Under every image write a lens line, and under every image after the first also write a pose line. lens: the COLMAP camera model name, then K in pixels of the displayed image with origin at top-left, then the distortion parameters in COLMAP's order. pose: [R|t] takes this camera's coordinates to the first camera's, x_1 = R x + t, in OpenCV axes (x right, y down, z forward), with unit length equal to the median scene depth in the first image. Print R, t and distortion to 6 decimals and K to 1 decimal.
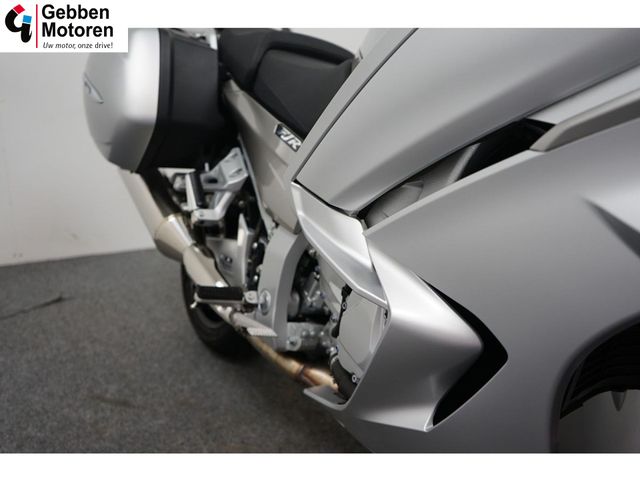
lens RADIAL K [[613.6, 0, 320.0], [0, 613.6, 240.0], [0, 0, 1]] dist [0.003480, 0.000468]
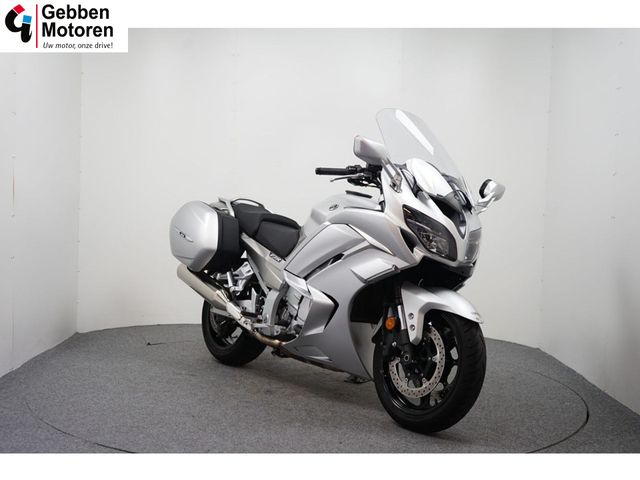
lens RADIAL K [[826.7, 0, 320.0], [0, 826.7, 240.0], [0, 0, 1]] dist [-0.005953, -0.002961]
pose [[0.991862, 0.016524, 0.126240, -0.269598], [0.008092, 0.981355, -0.192034, 0.392946], [-0.127060, 0.191493, 0.973235, -2.210927]]
